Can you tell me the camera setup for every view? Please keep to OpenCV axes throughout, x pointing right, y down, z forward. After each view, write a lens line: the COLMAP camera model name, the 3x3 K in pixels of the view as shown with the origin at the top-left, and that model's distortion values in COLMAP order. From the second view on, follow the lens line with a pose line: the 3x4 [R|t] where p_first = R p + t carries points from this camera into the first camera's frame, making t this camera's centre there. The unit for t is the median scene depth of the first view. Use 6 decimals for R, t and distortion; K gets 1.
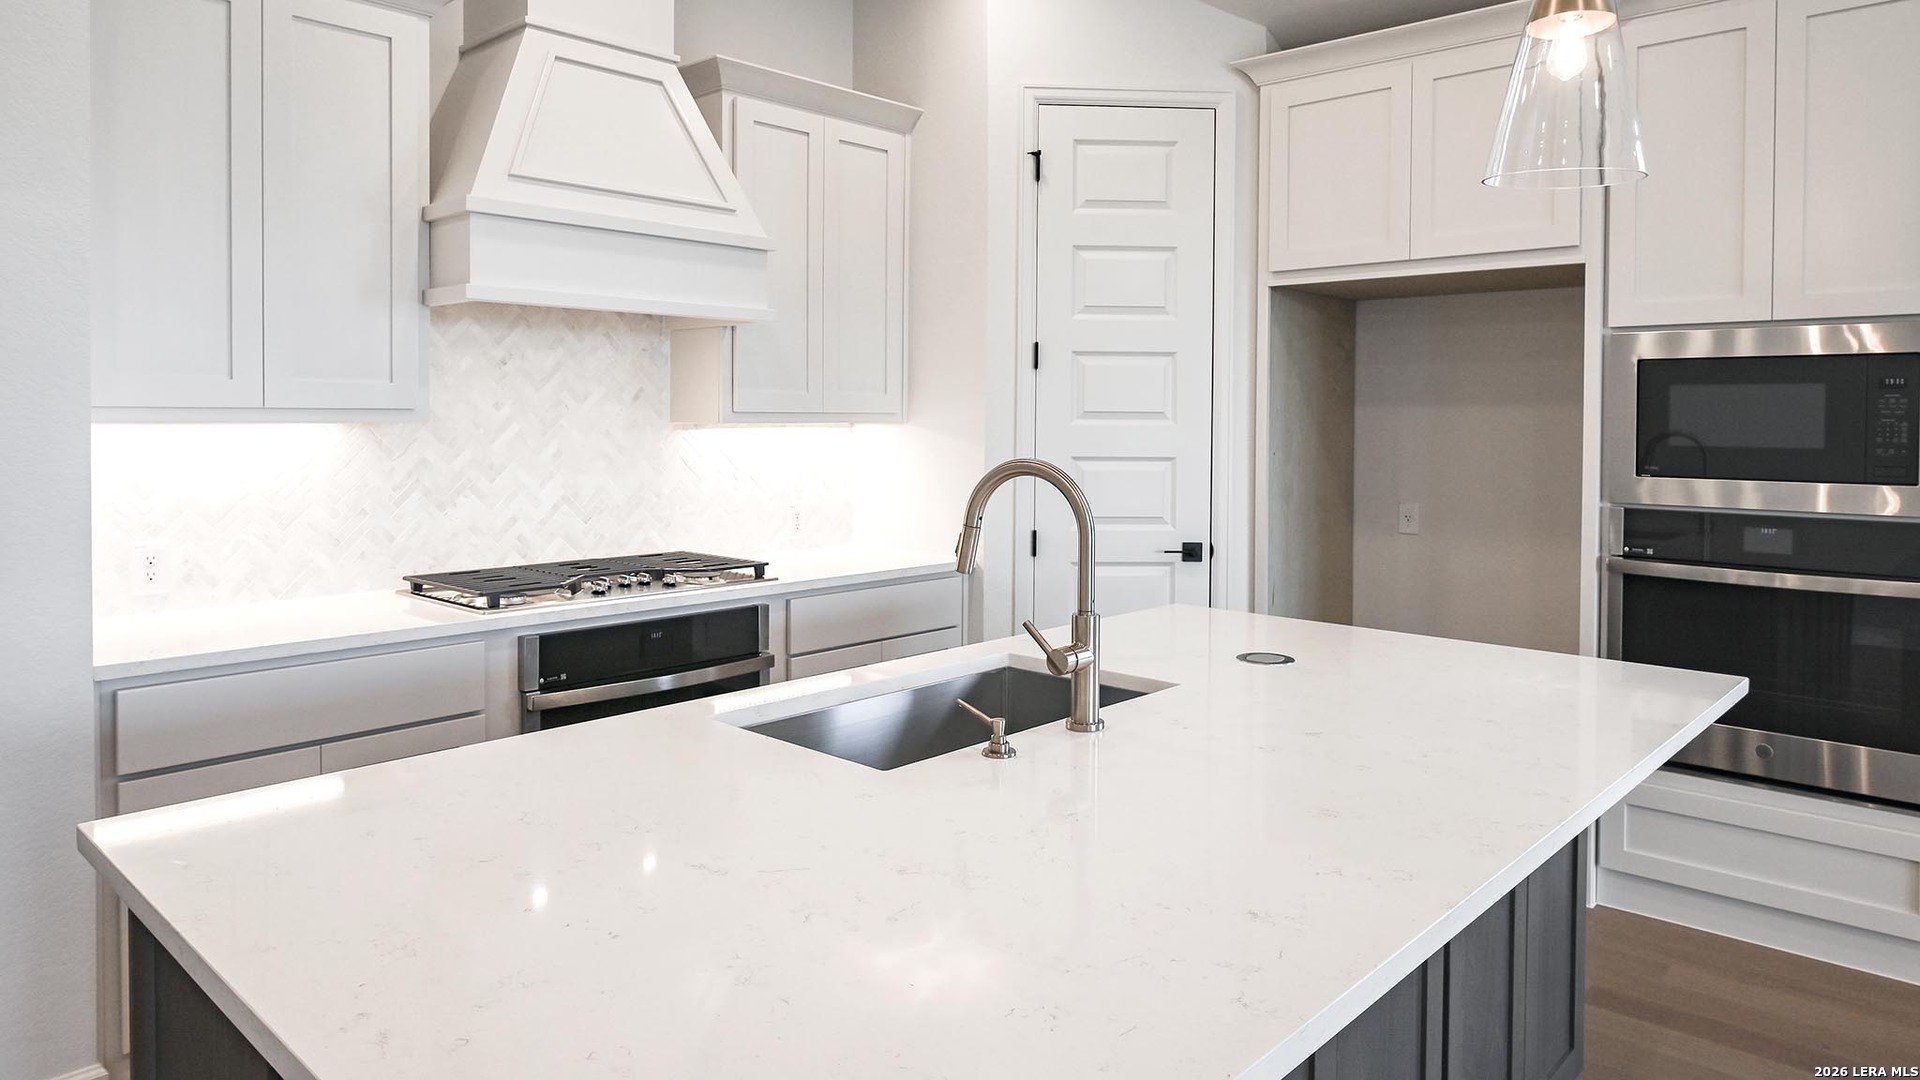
lens RADIAL K [[1178.8, 0, 961.7], [0, 1178.8, 453.8], [0, 0, 1]] dist [-0.014711, 0.001324]
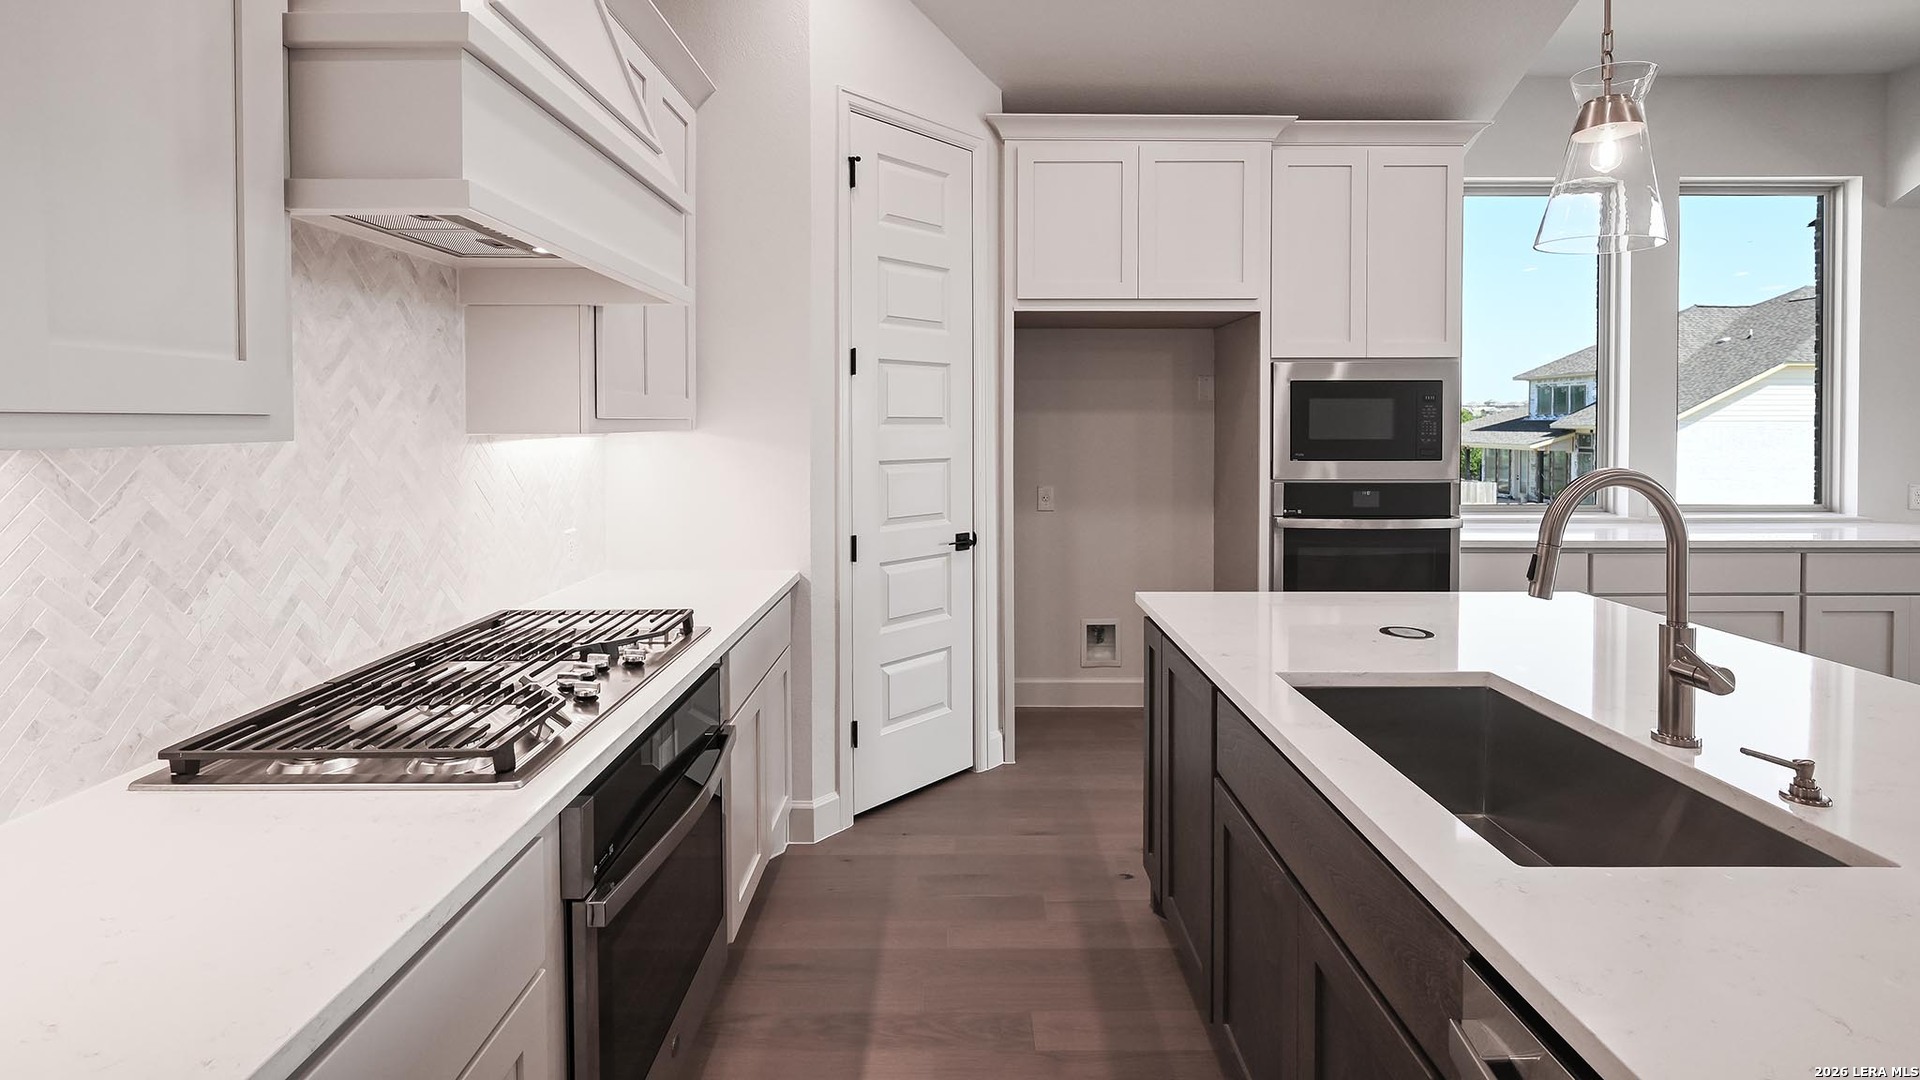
lens RADIAL K [[869.4, 0, 965.5], [0, 869.4, 437.2], [0, 0, 1]] dist [-0.003982, -0.001381]
pose [[0.738212, -0.017798, 0.674334, -0.422057], [0.025091, 0.999685, -0.001083, -0.017990], [-0.674102, 0.017719, 0.738426, 0.449718]]
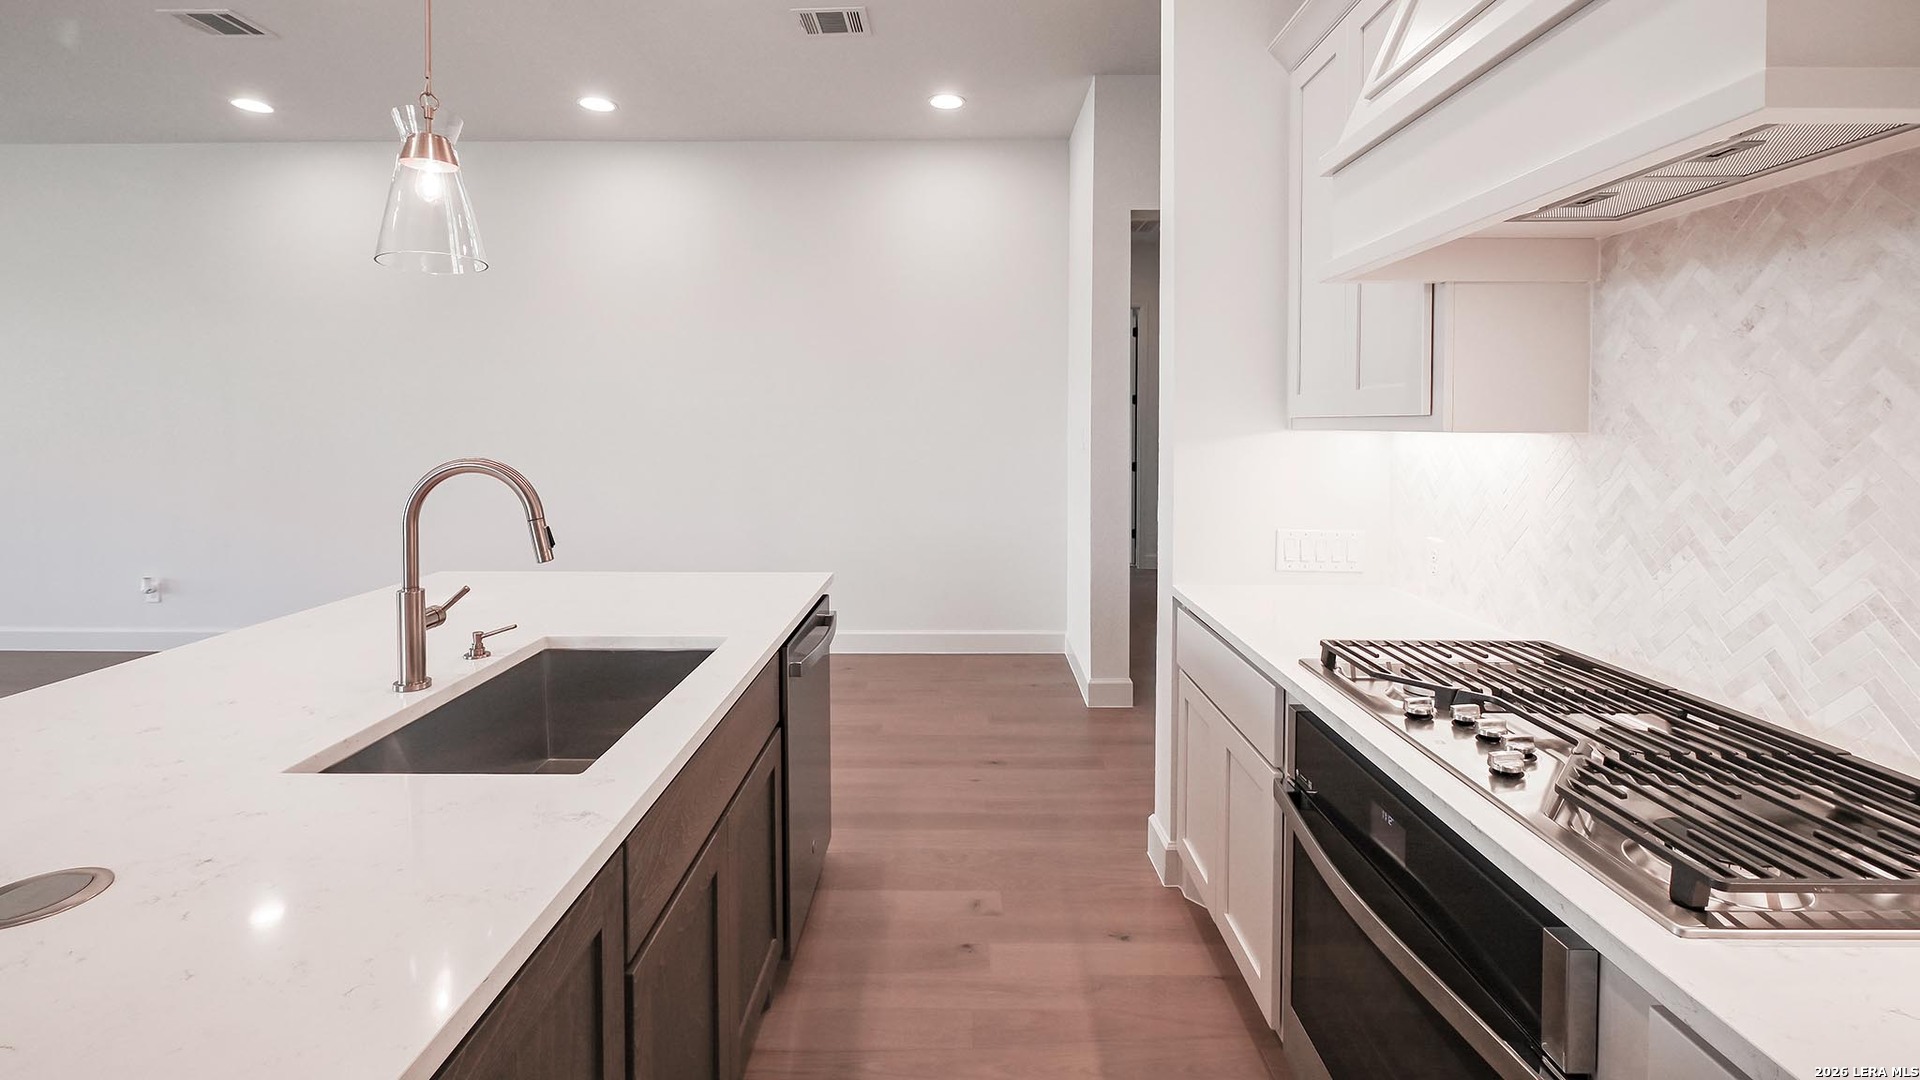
lens RADIAL K [[869.4, 0, 958.1], [0, 869.4, 427.9], [0, 0, 1]] dist [-0.003982, -0.001381]
pose [[-0.734156, 0.004559, -0.678965, 0.148119], [-0.019937, 0.999402, 0.028268, -0.033965], [0.678688, 0.034290, -0.733626, 1.034059]]
